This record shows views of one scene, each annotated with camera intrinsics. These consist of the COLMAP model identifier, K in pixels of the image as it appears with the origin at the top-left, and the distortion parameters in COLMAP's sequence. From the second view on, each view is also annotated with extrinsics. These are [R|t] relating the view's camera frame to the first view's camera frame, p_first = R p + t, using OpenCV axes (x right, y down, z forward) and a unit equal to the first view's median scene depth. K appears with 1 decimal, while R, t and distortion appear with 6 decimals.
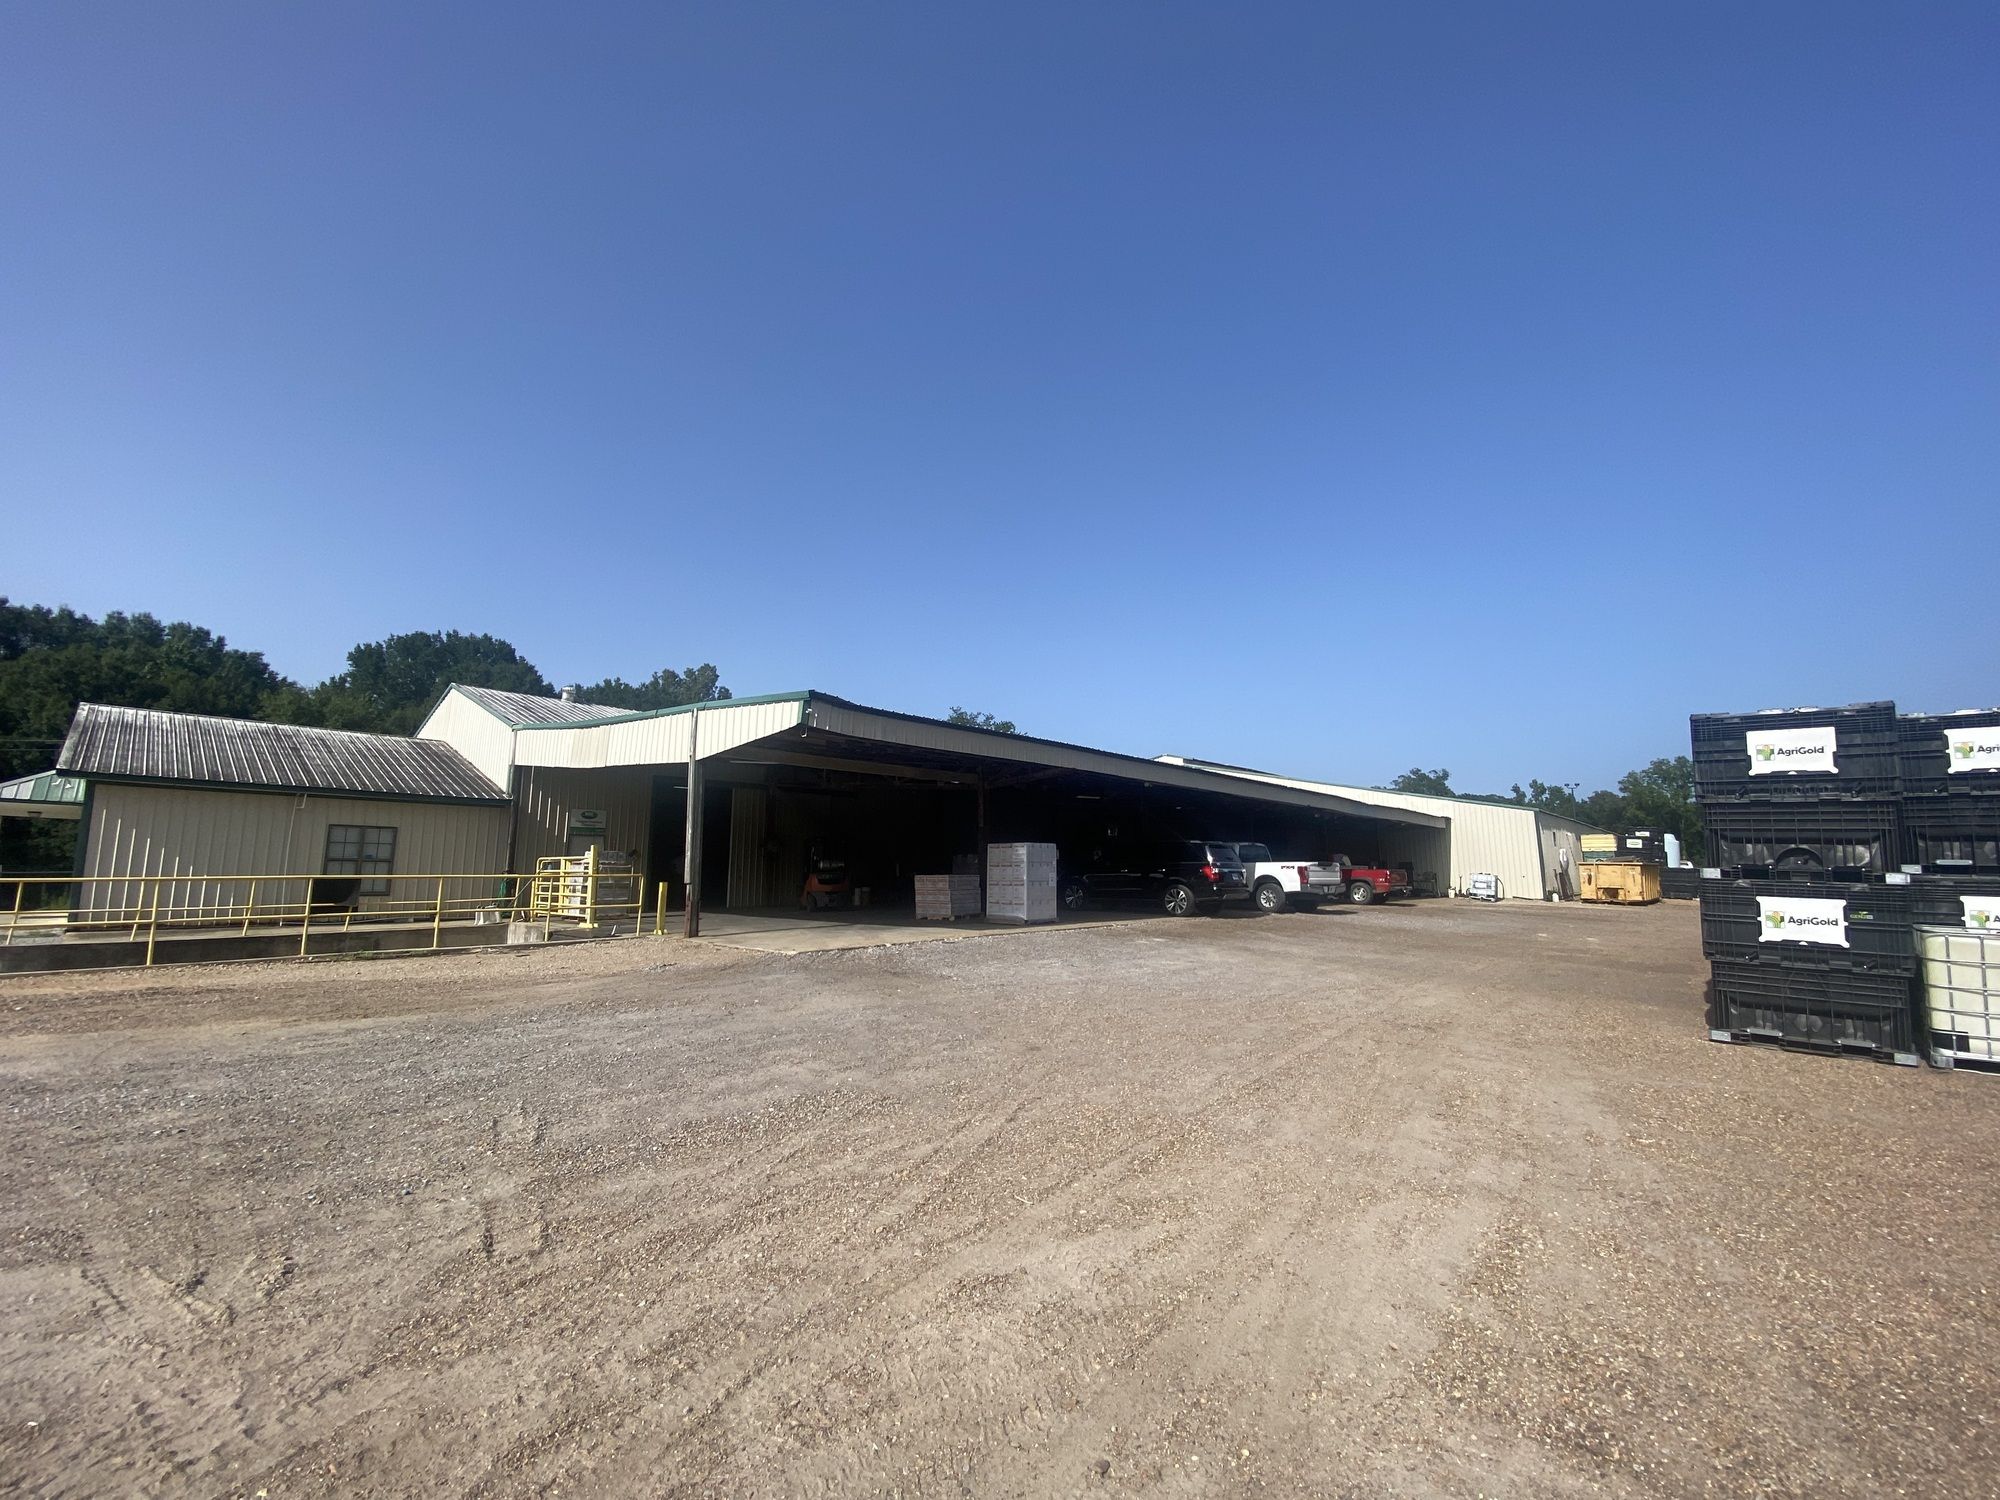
lens RADIAL K [[801.8, 0, 1010.6], [0, 801.8, 753.2], [0, 0, 1]] dist [0.034983, -0.025810]
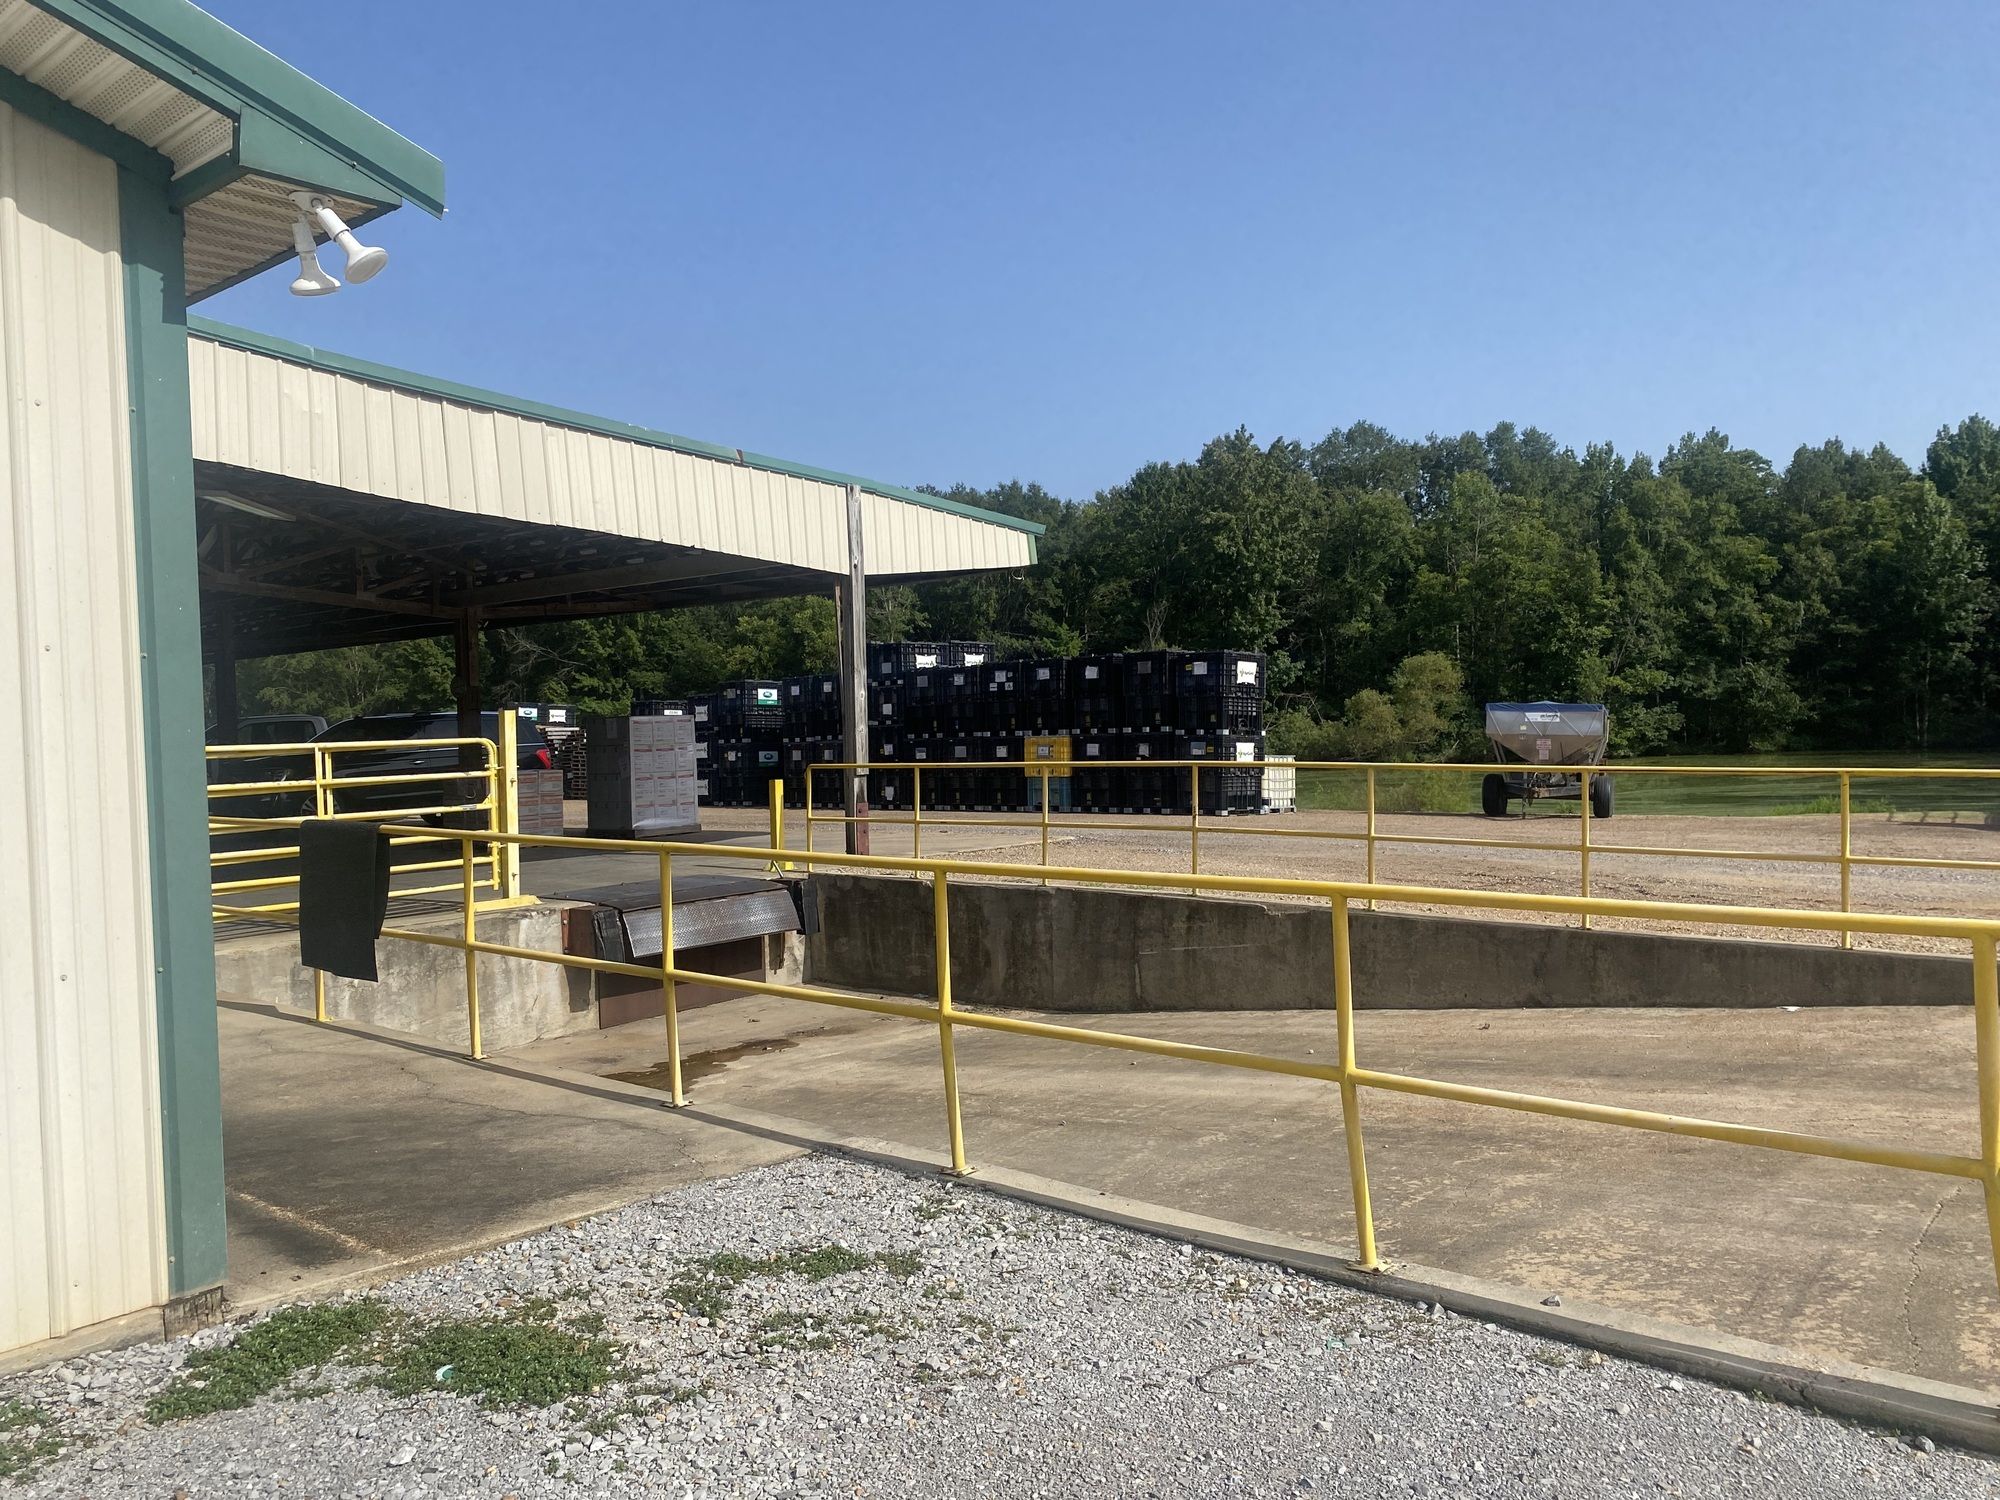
lens RADIAL K [[1501.5, 0, 1000.0], [0, 1501.5, 750.0], [0, 0, 1]] dist [0.052704, -0.062189]
pose [[-0.027485, -0.018366, 0.999453, -1.587968], [-0.114853, 0.993268, 0.015093, 0.115806], [-0.993002, -0.114375, -0.029409, 0.954155]]
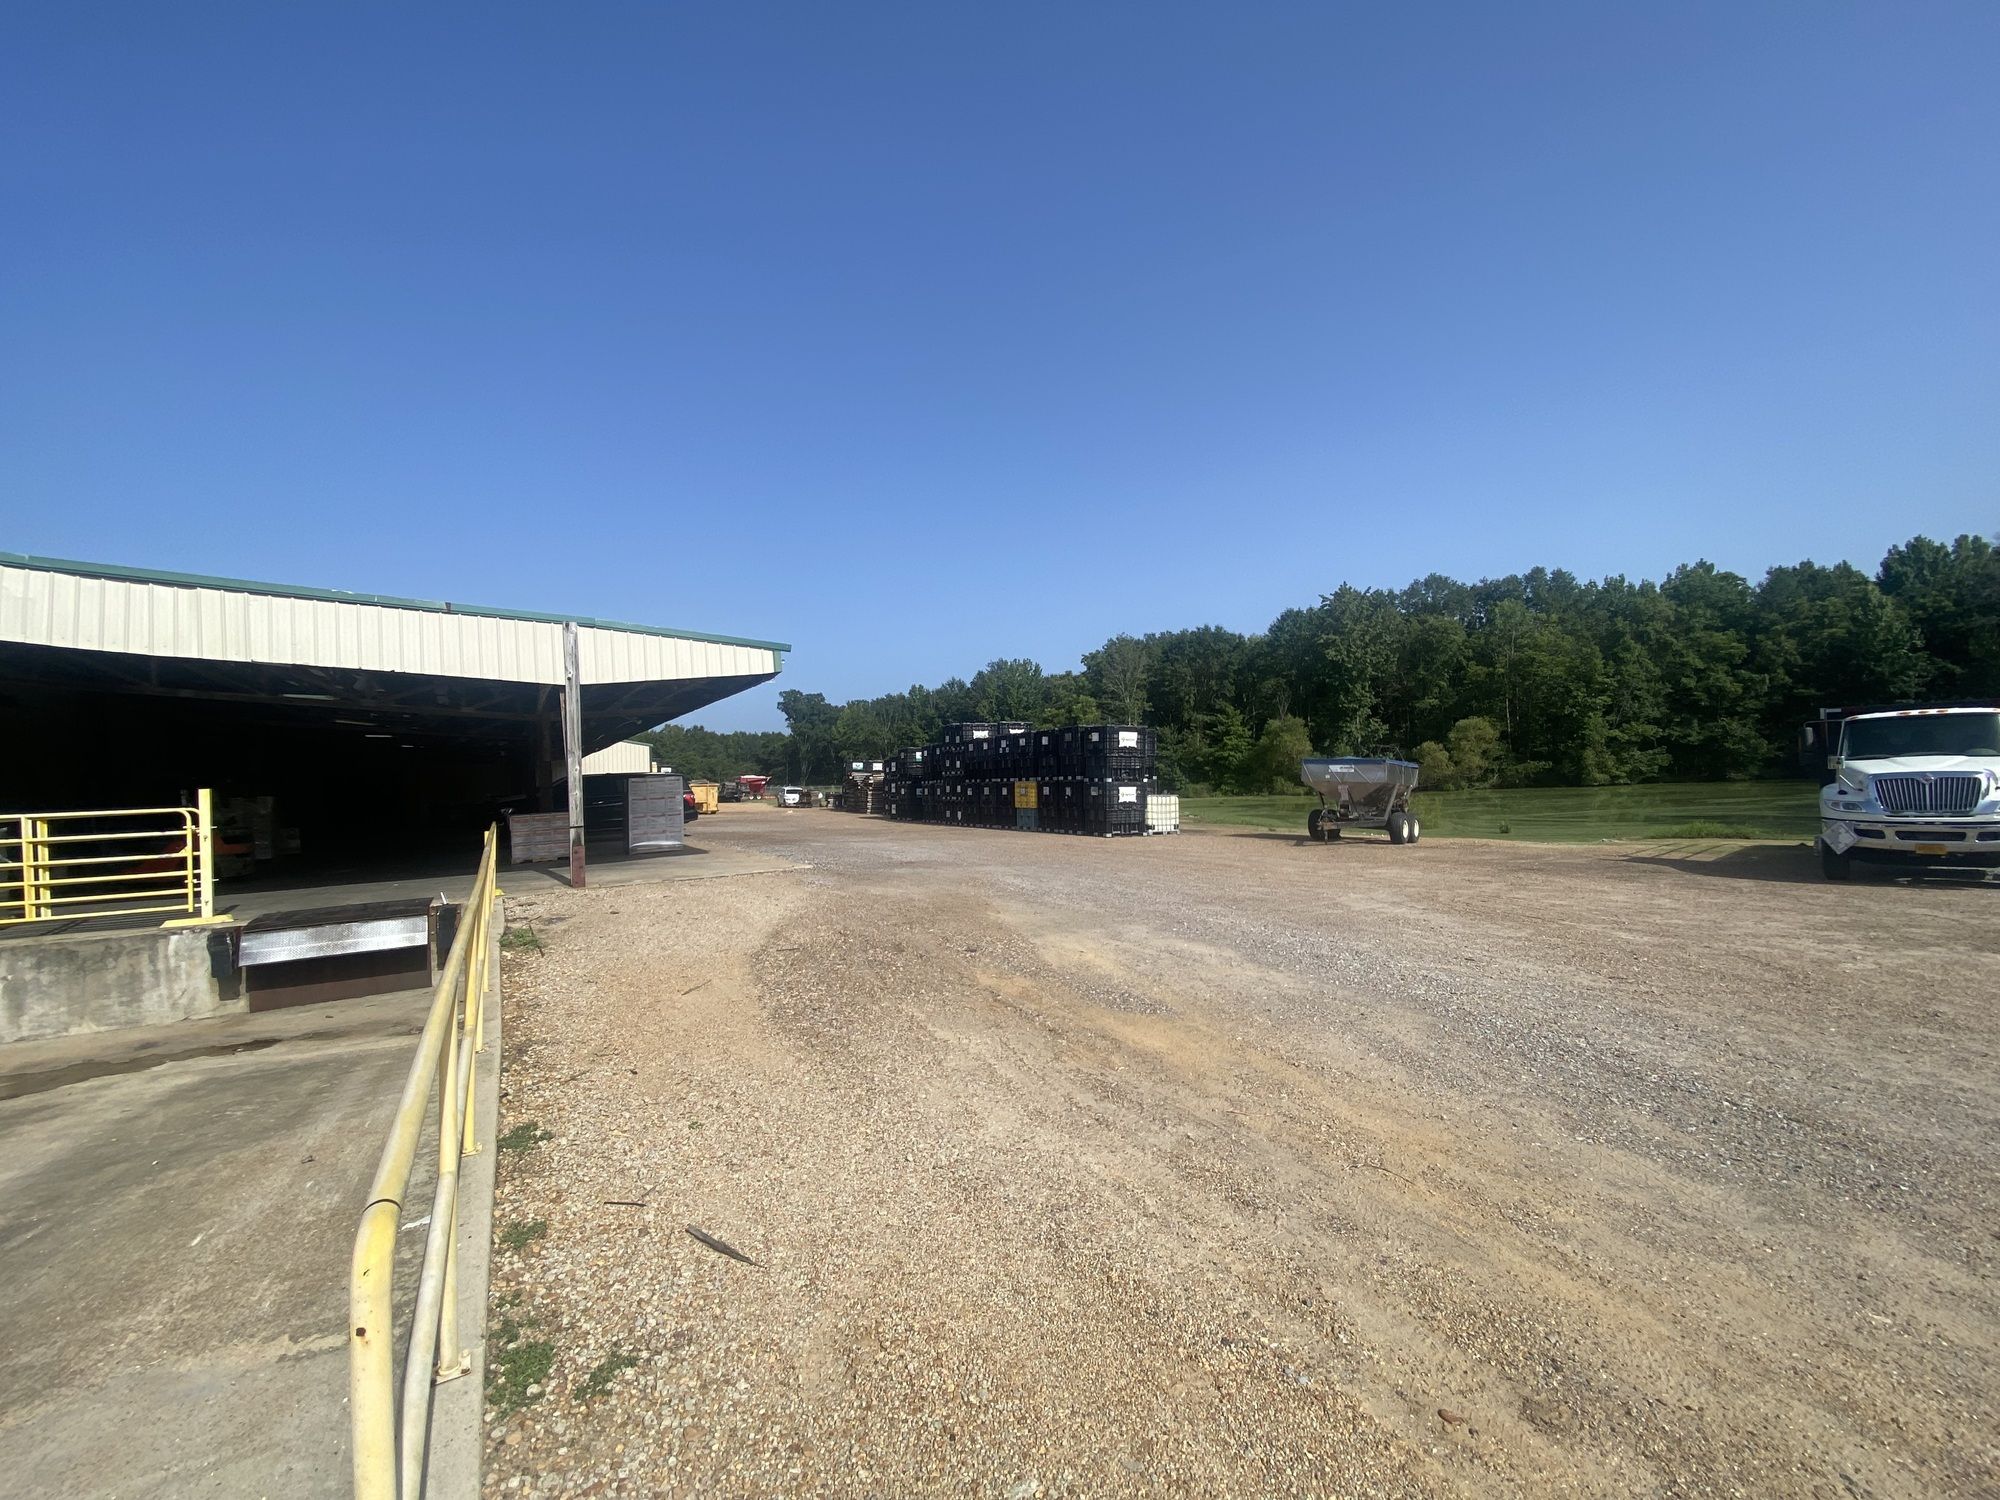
lens RADIAL K [[801.8, 0, 1010.6], [0, 801.8, 753.2], [0, 0, 1]] dist [0.034983, -0.025810]
pose [[0.278502, 0.010155, 0.960382, -1.137683], [-0.099395, 0.994880, 0.018304, 0.020986], [-0.955279, -0.100555, 0.278085, 0.322237]]
